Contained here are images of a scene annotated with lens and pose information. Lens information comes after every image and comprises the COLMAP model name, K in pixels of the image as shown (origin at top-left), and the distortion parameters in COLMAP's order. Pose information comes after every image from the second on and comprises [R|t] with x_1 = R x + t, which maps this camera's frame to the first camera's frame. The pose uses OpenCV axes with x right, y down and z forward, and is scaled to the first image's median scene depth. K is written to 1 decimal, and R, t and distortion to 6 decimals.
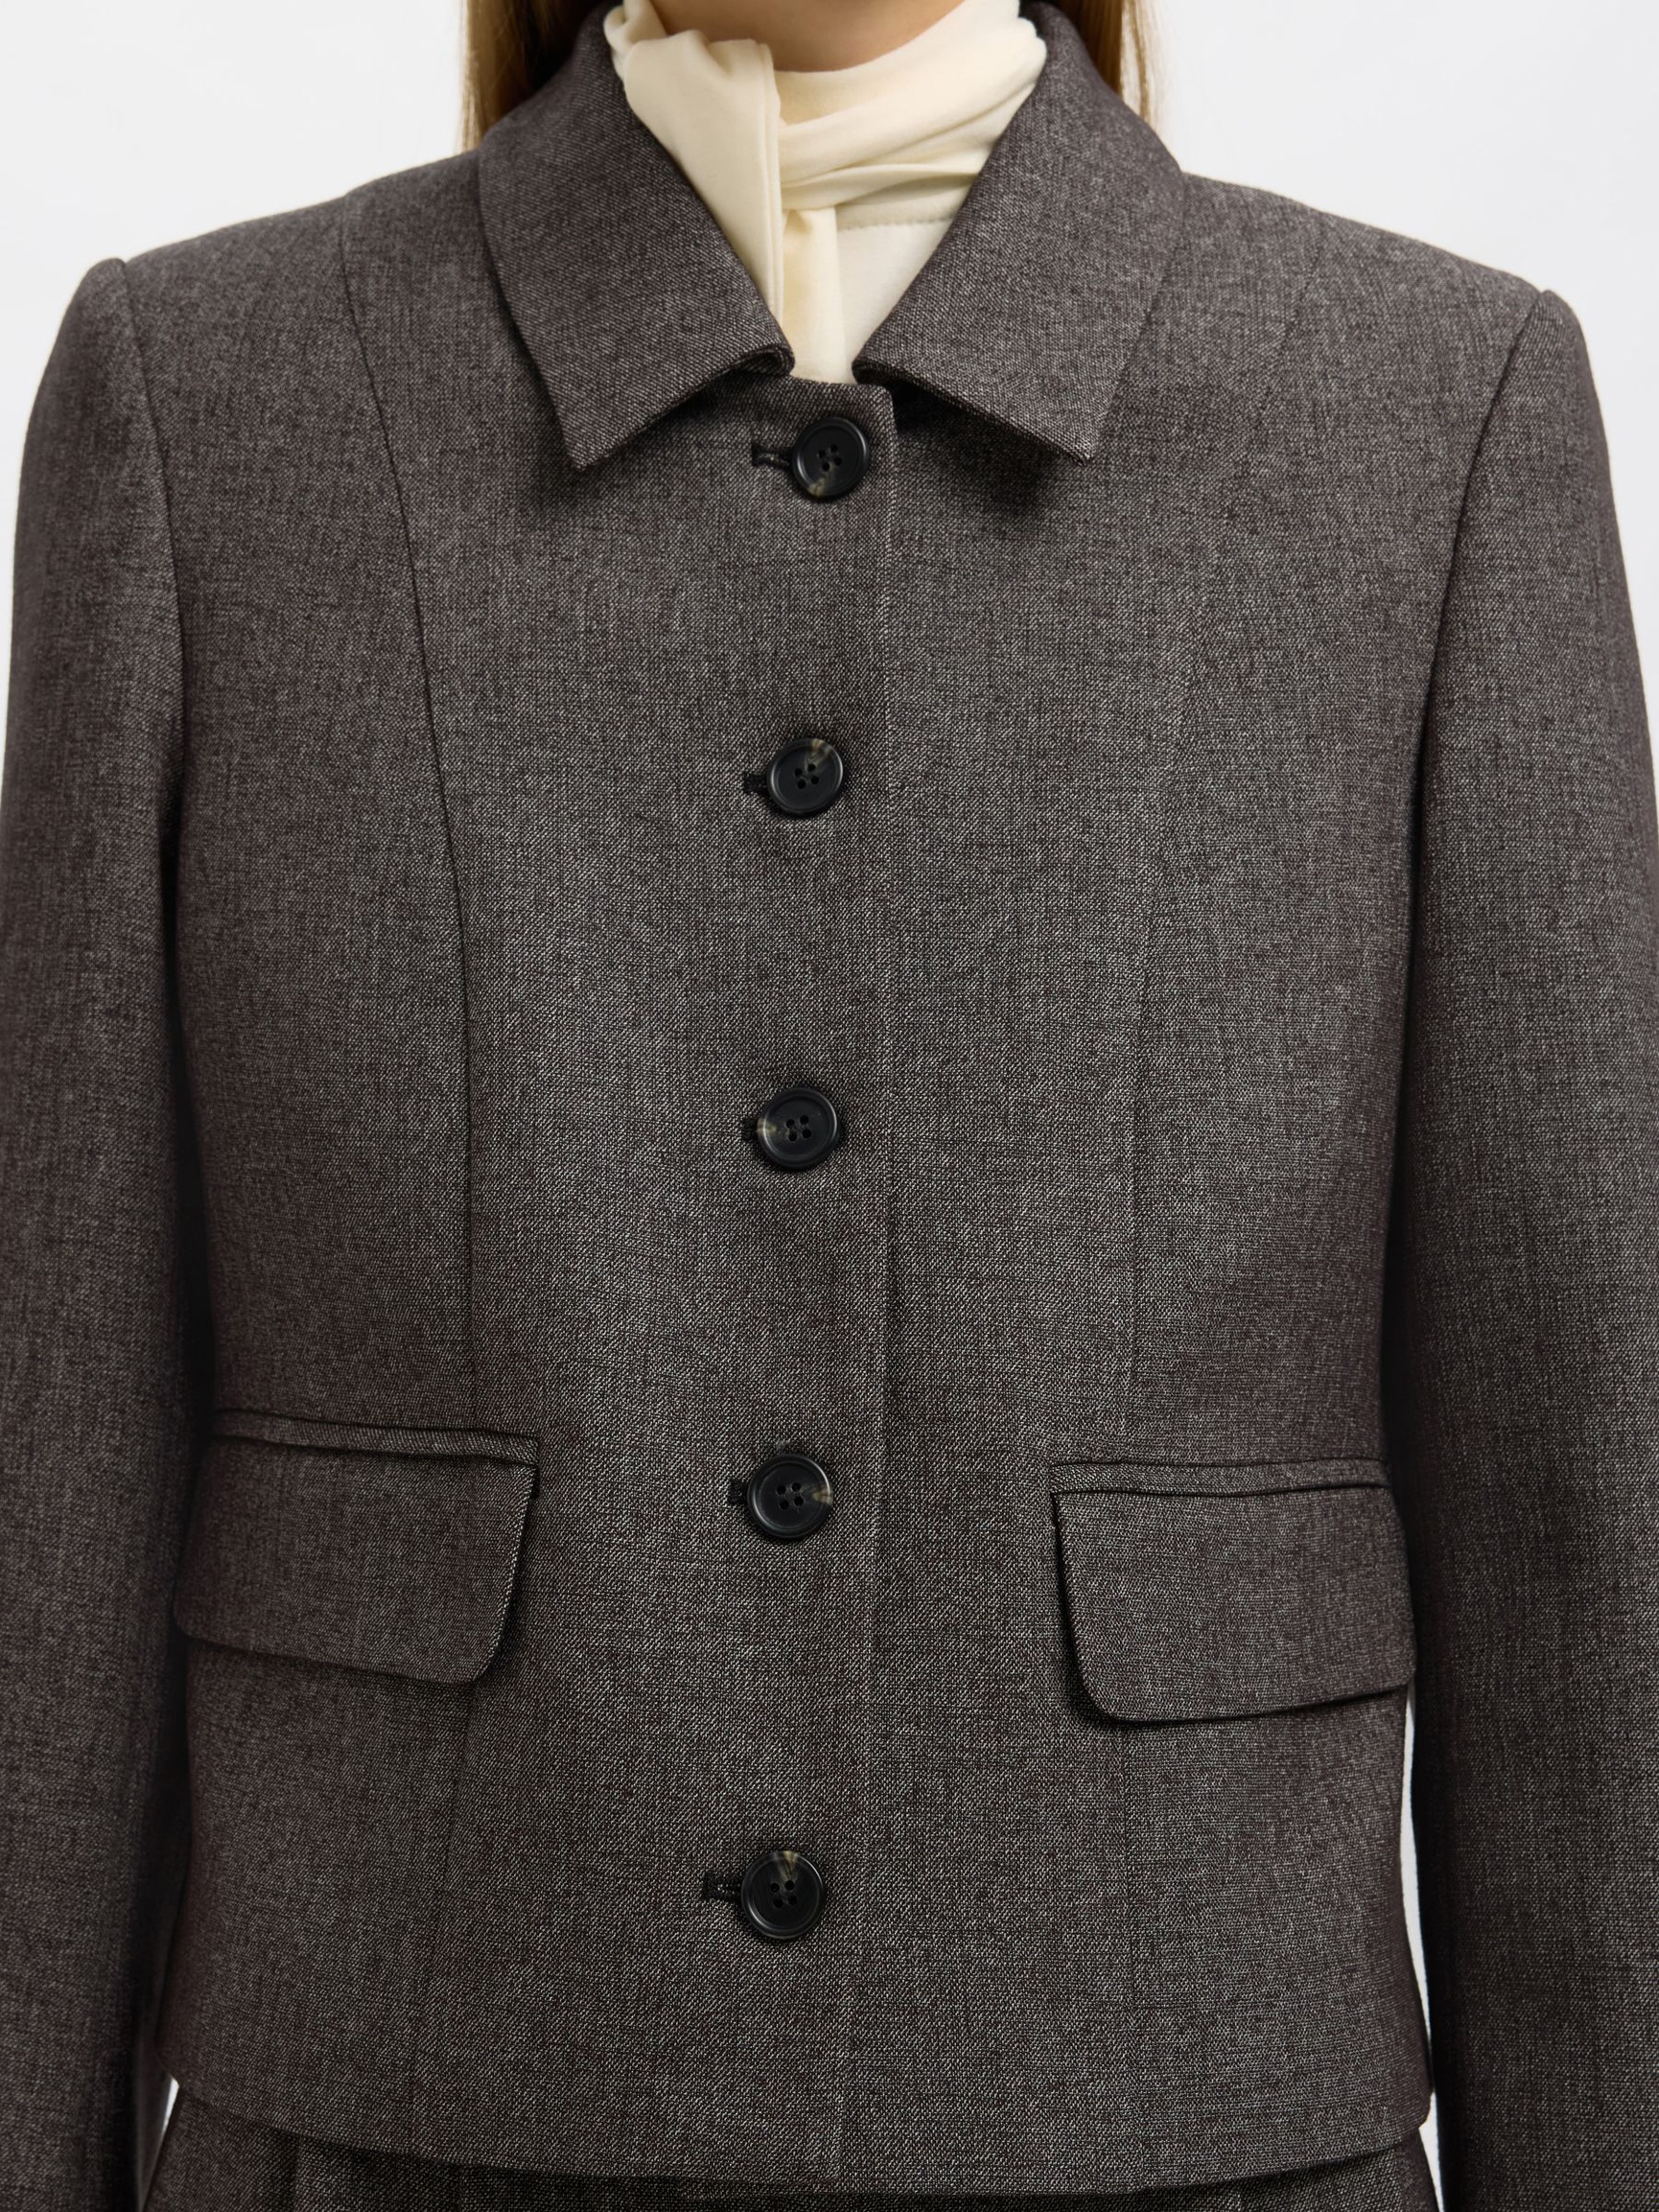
lens RADIAL K [[5177.8, 0, 831.3], [0, 5177.8, 1106.8], [0, 0, 1]] dist [0.185753, 0.152533]
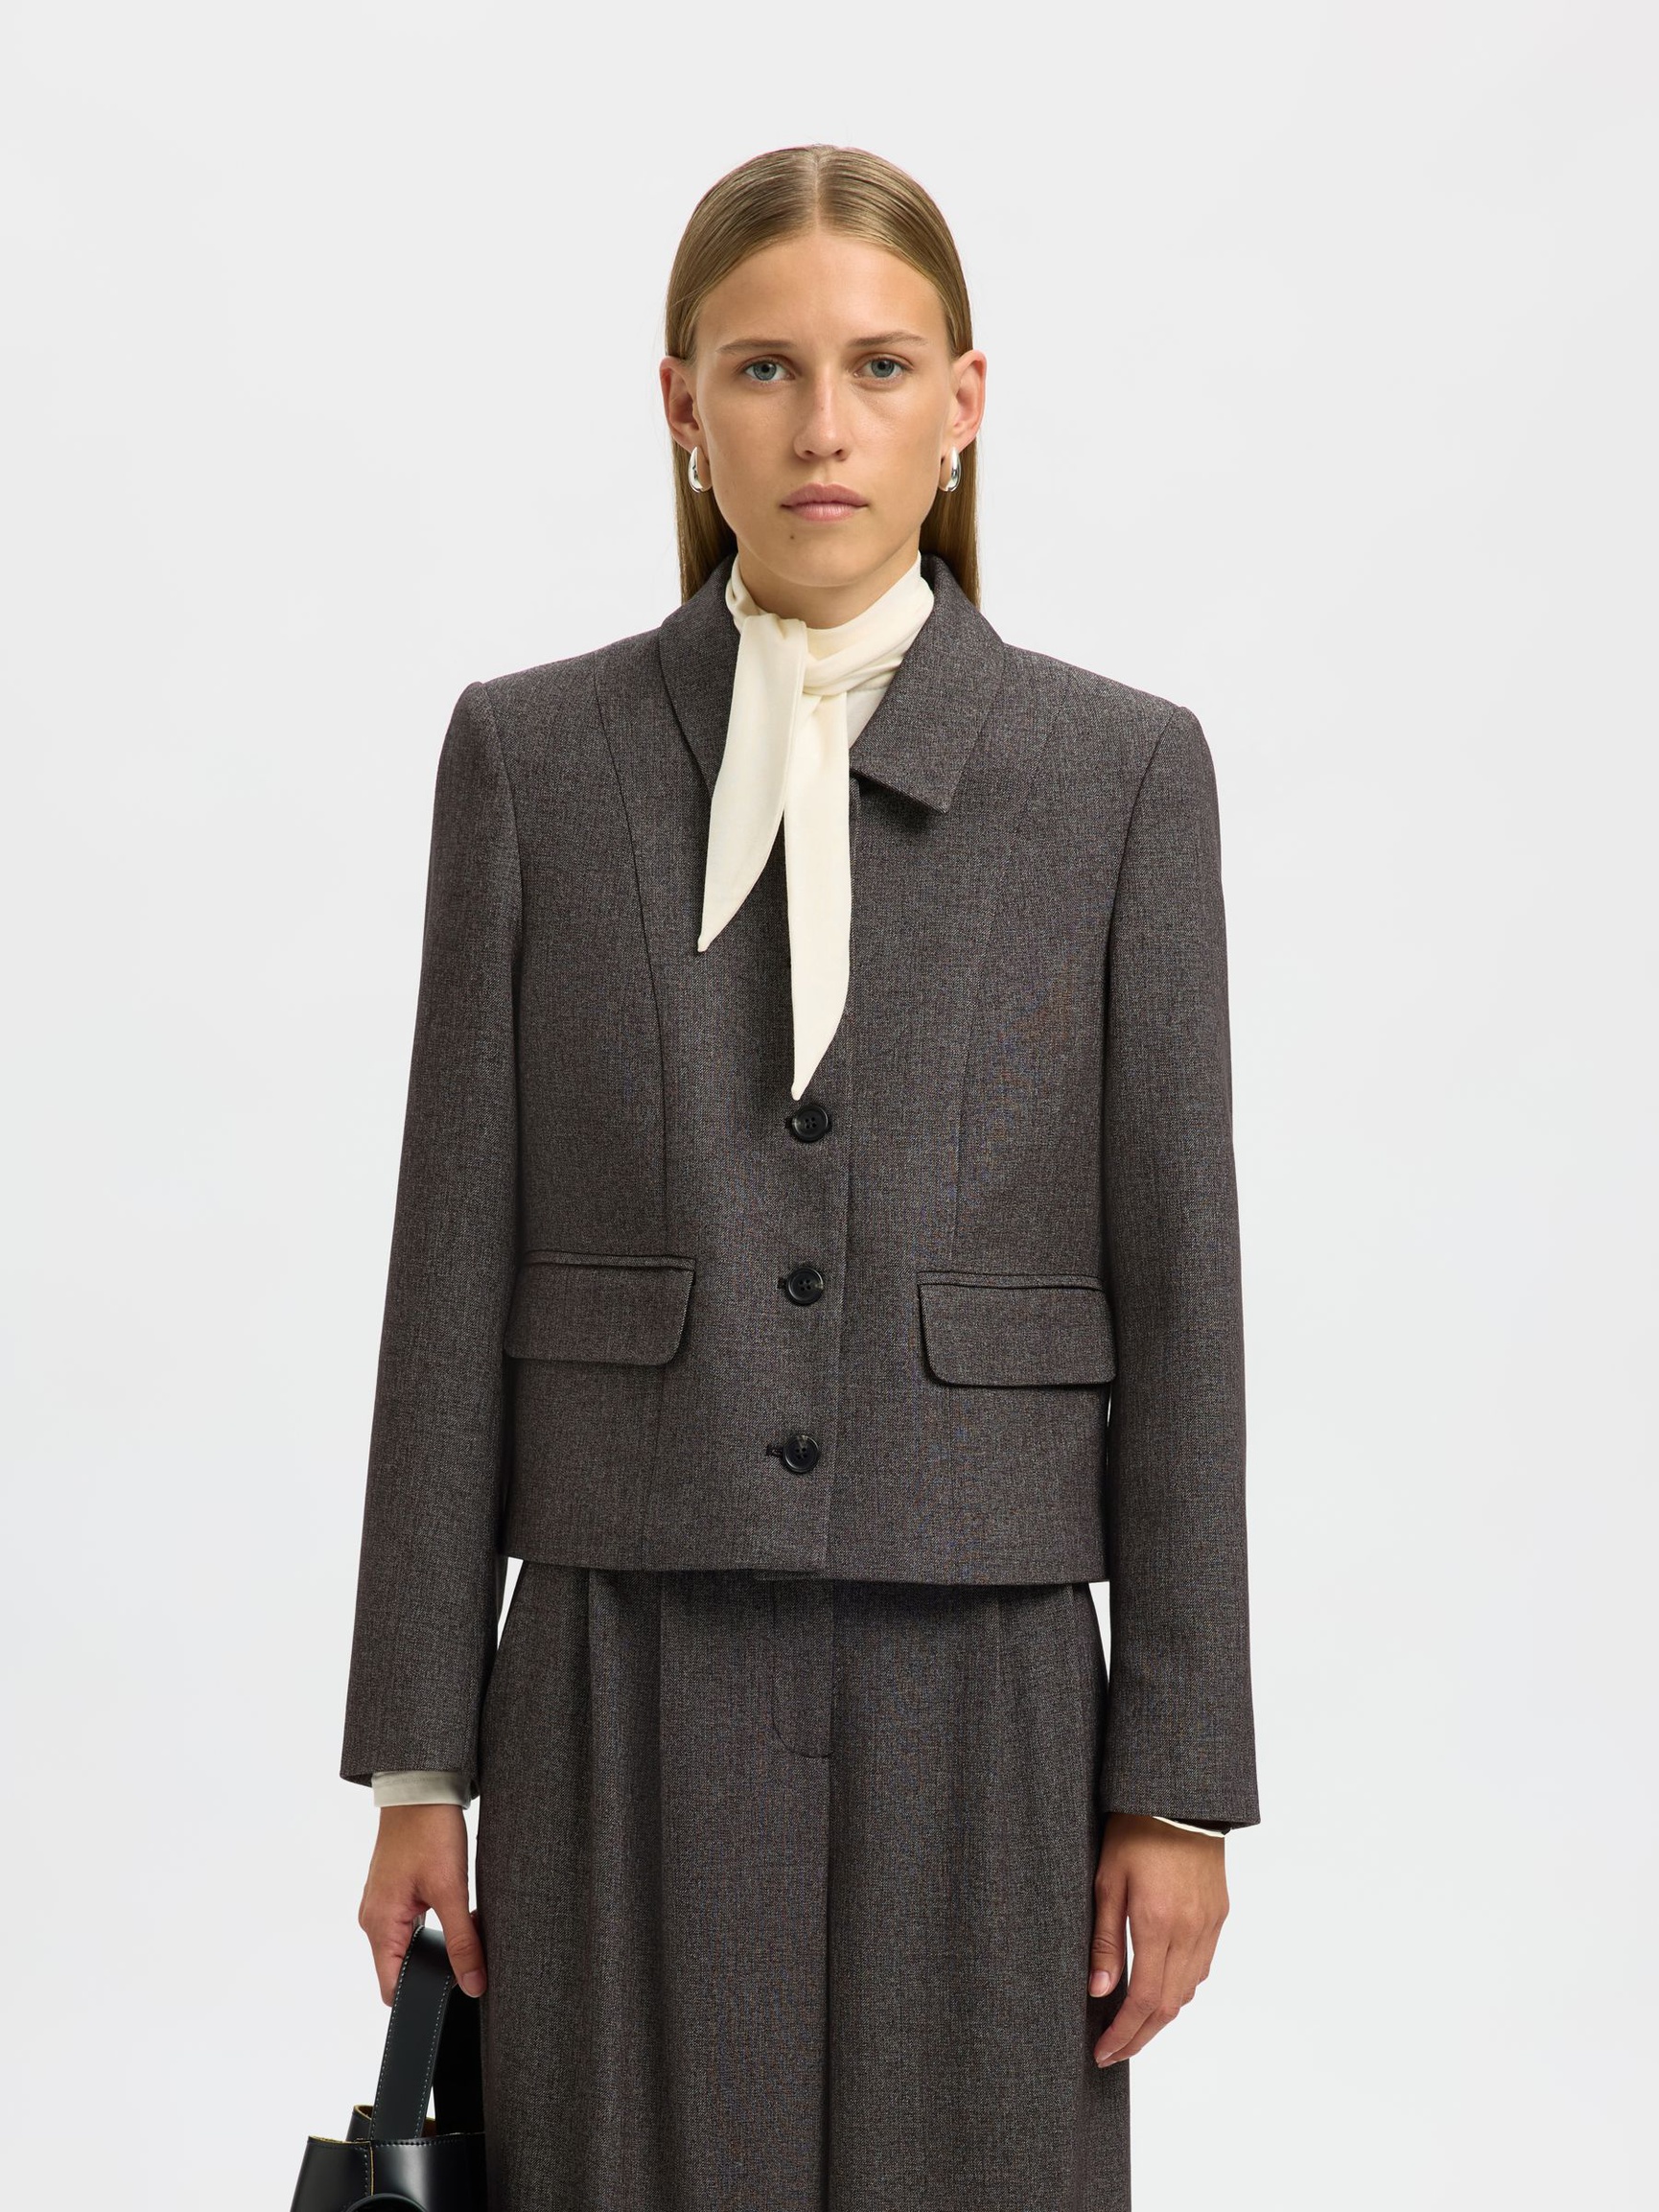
lens RADIAL K [[6940.9, 0, 829.5], [0, 6940.9, 1106.0], [0, 0, 1]] dist [0.048485, -0.040236]
pose [[0.999868, 0.006489, -0.014890, 0.044476], [-0.006000, 0.999449, 0.032660, -0.096526], [0.015093, -0.032567, 0.999356, -1.908710]]
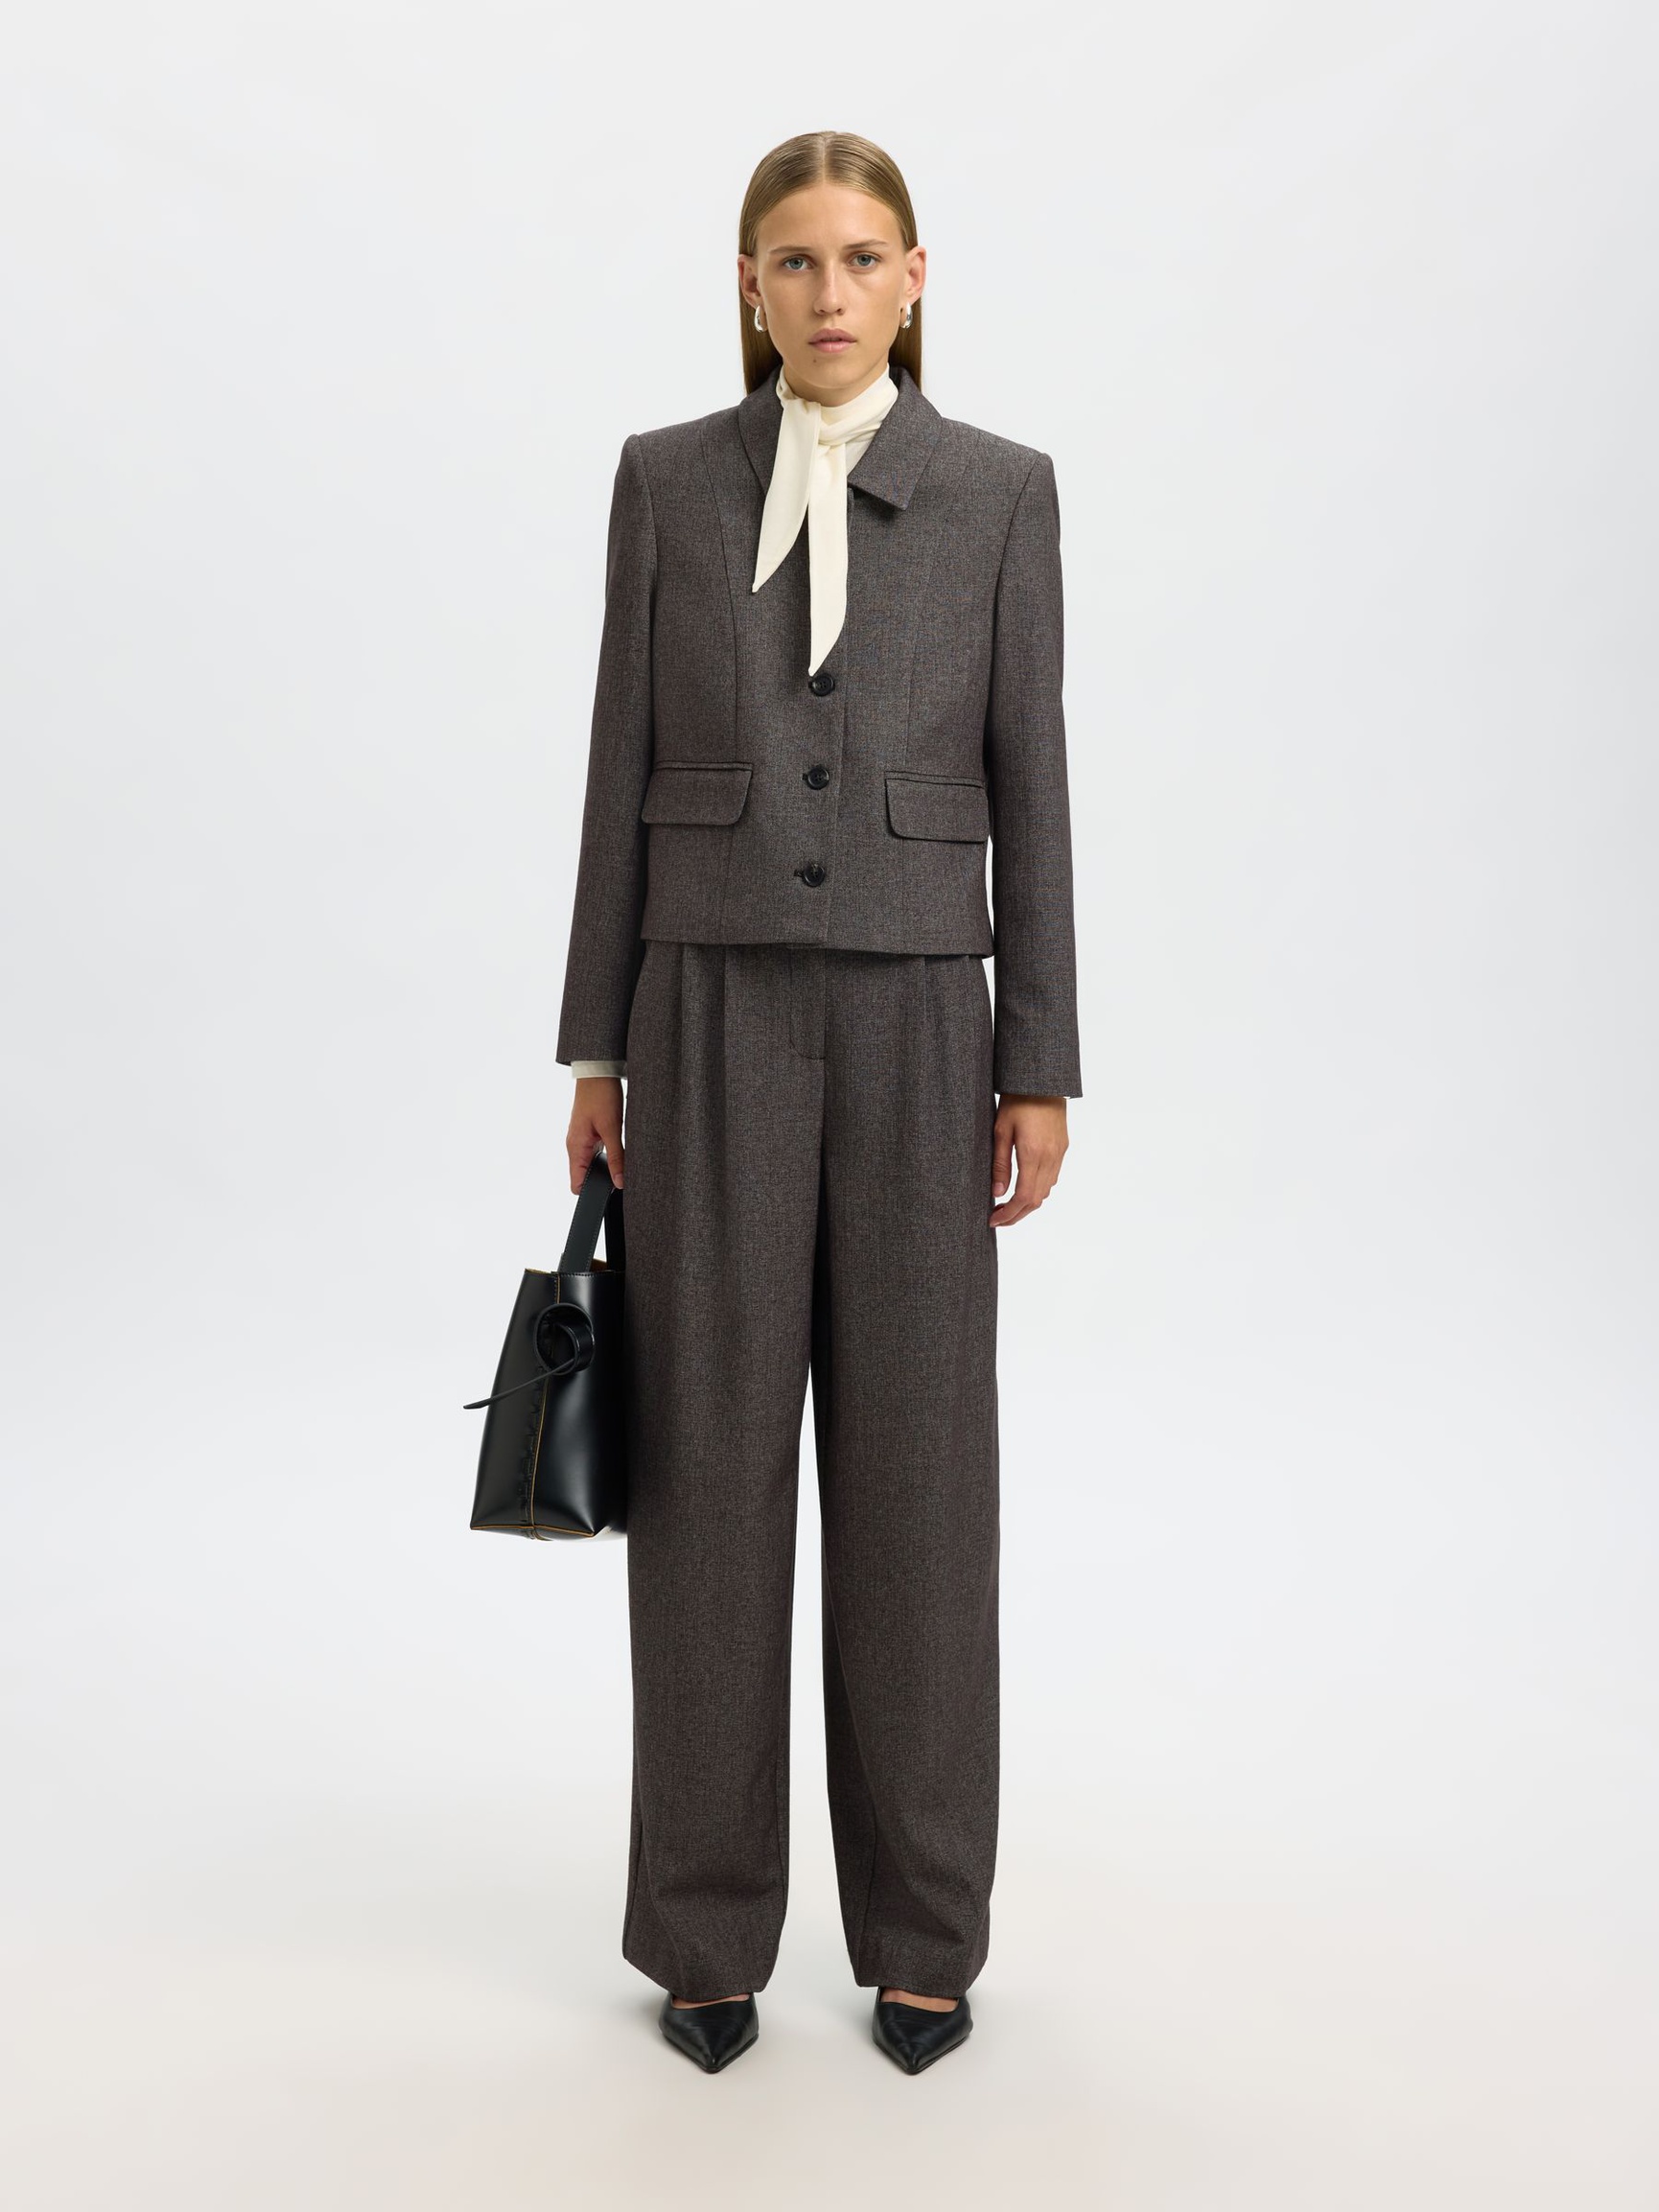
lens RADIAL K [[5376.1, 0, 909.0], [0, 5376.1, 1056.2], [0, 0, 1]] dist [-1.186807, 0.292917]
pose [[0.999737, 0.022088, 0.006199, 0.037355], [-0.022484, 0.997035, 0.073591, -0.013596], [-0.004555, -0.073711, 0.997269, -2.824205]]
